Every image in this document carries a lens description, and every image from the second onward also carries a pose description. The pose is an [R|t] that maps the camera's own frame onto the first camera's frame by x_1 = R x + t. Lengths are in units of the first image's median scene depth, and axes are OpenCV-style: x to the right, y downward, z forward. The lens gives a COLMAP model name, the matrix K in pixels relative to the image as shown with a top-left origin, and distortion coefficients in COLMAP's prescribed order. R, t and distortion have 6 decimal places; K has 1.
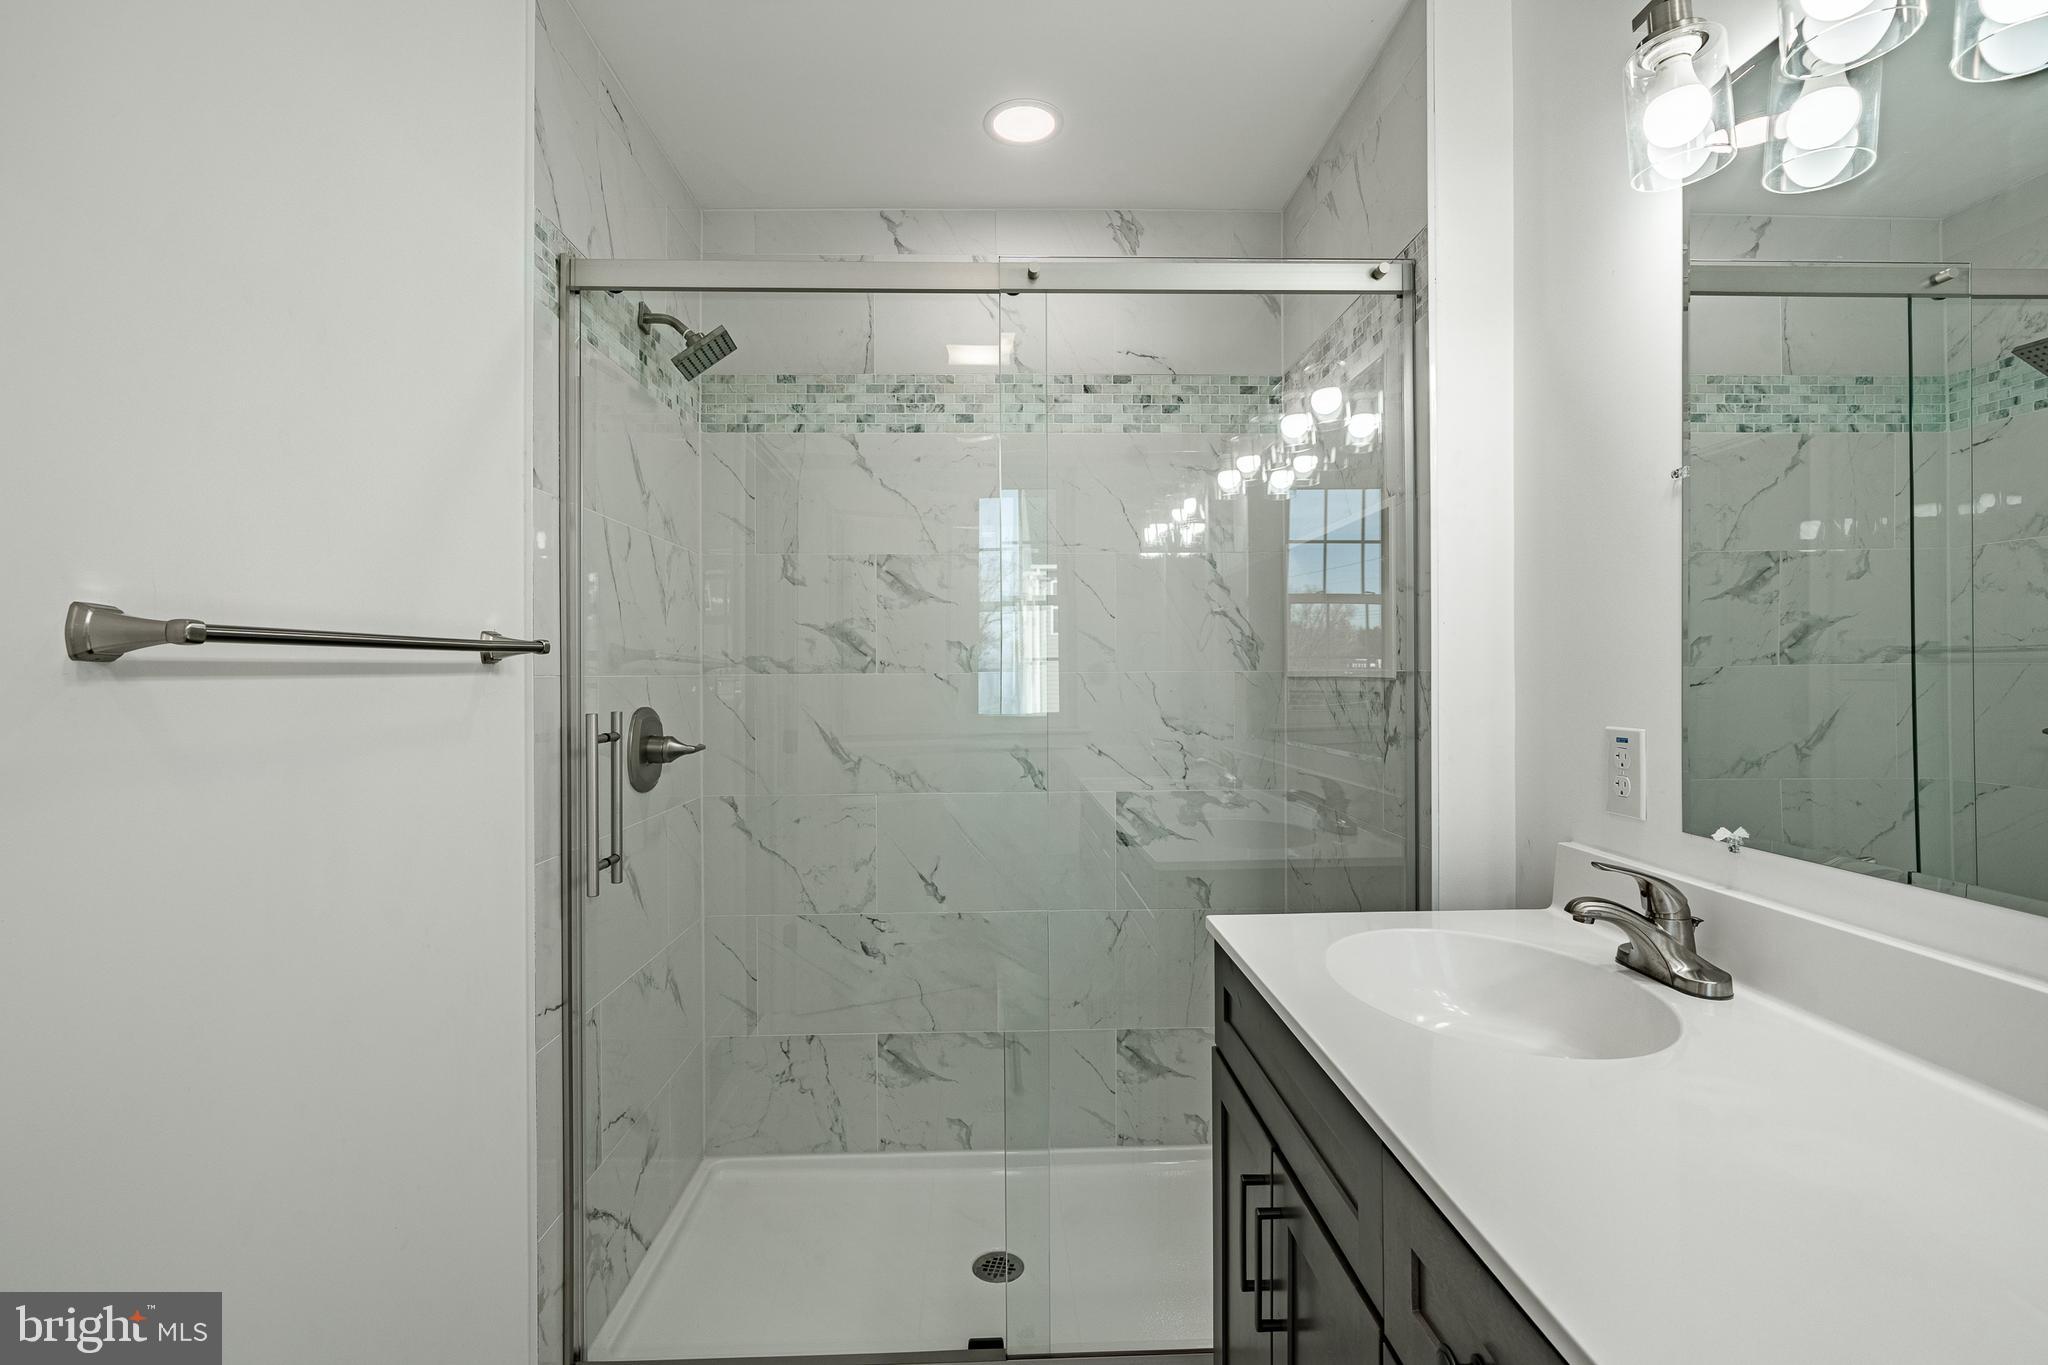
lens RADIAL K [[937.7, 0, 998.0], [0, 937.7, 657.4], [0, 0, 1]] dist [-0.001616, -0.001022]
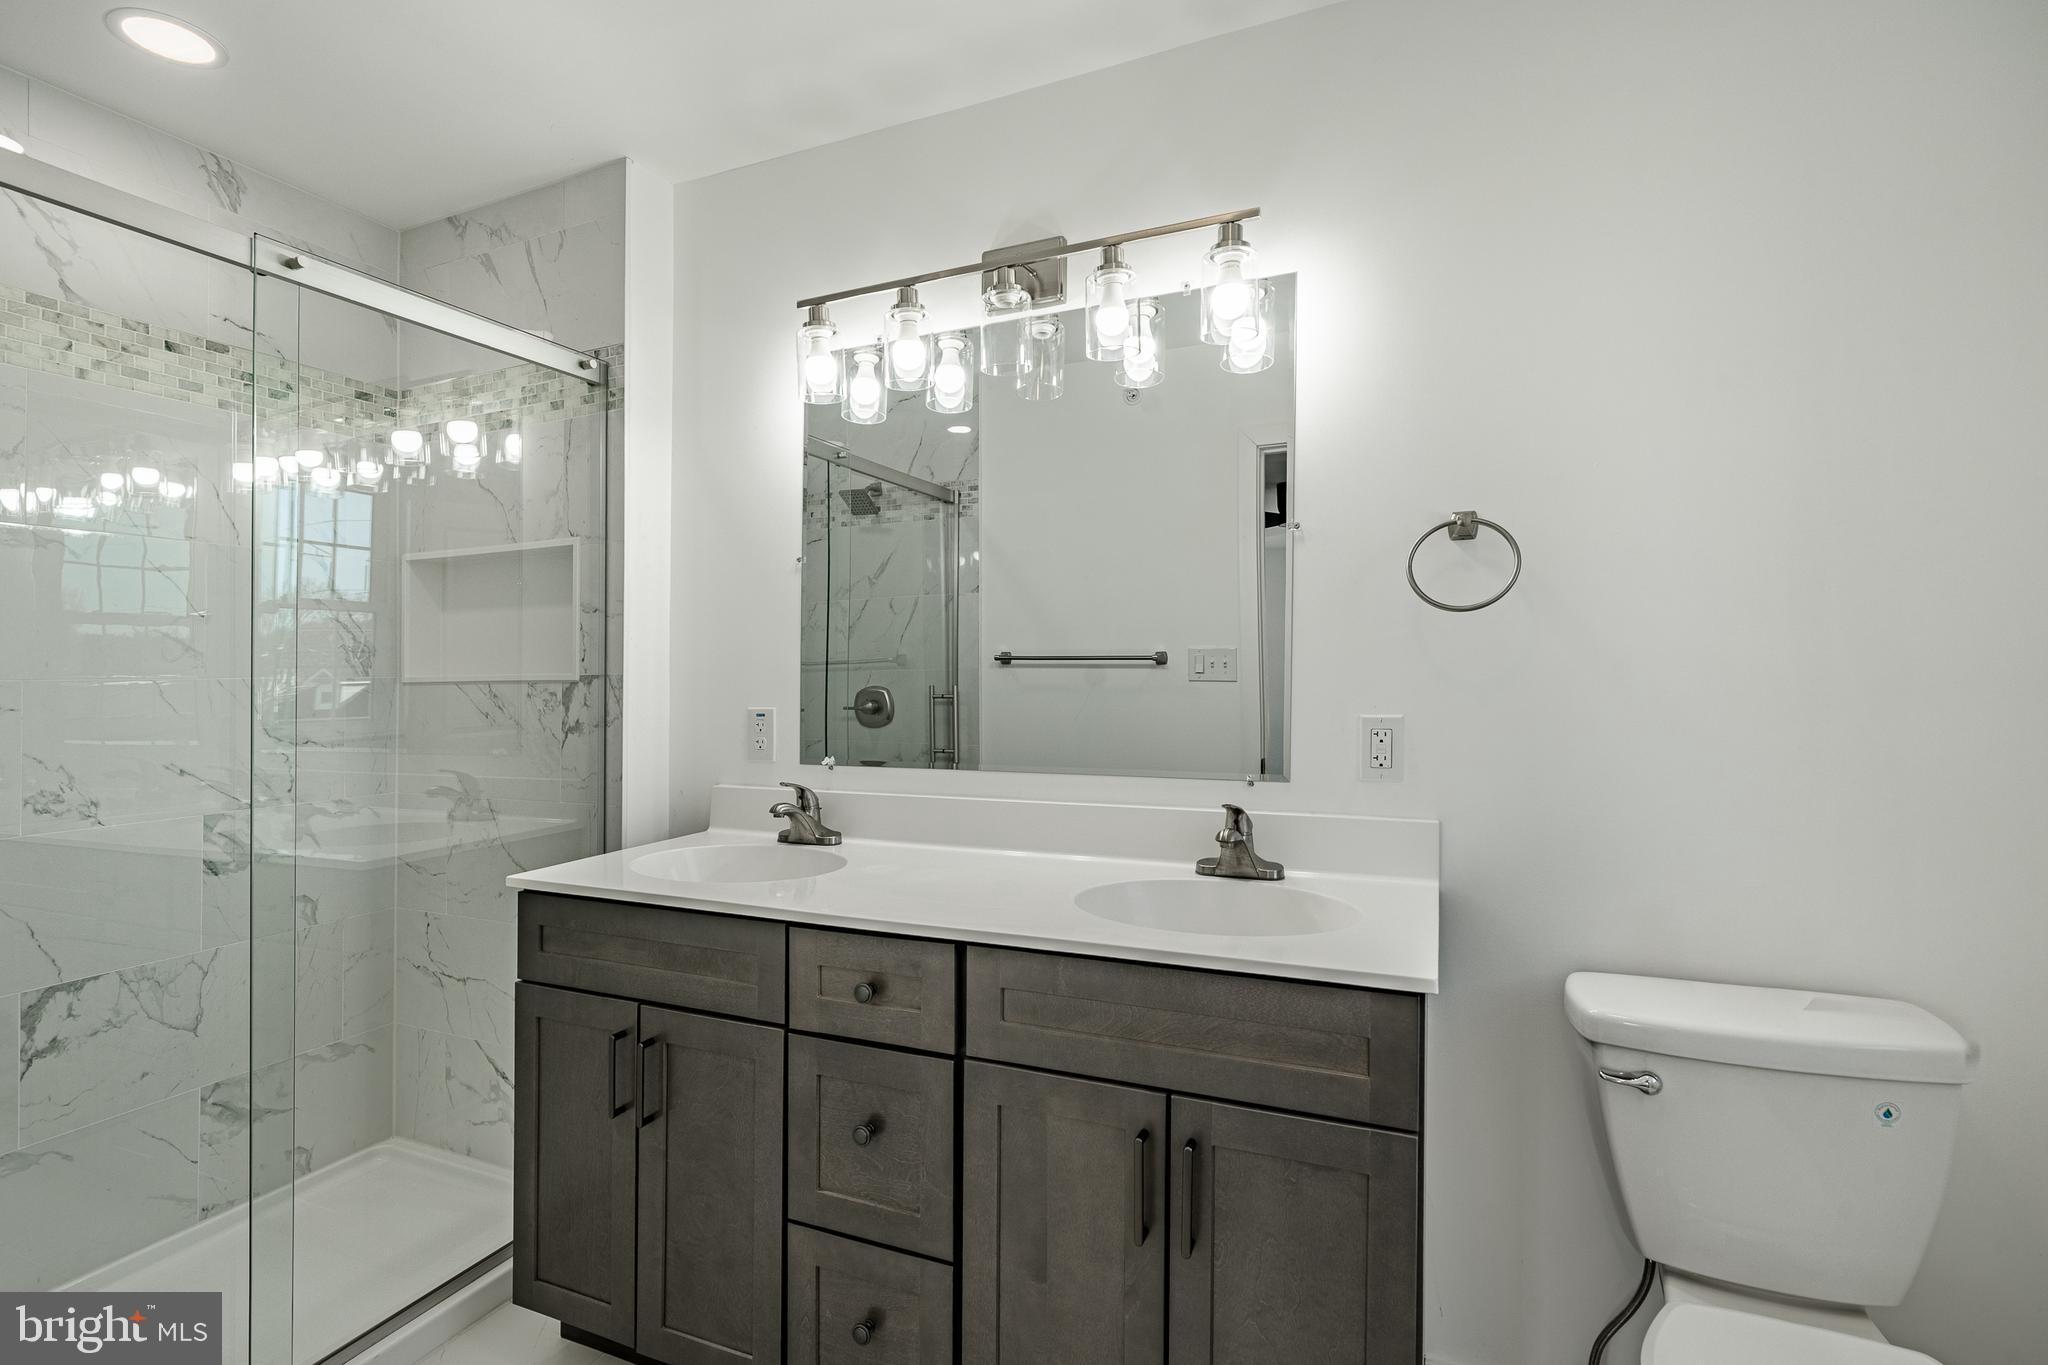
lens RADIAL K [[978.8, 0, 1010.7], [0, 978.8, 677.2], [0, 0, 1]] dist [-0.001442, -0.000752]
pose [[0.424048, -0.006250, 0.905618, -0.483270], [-0.004456, 0.999950, 0.008987, 0.003042], [-0.905629, -0.007846, 0.423999, -0.086618]]
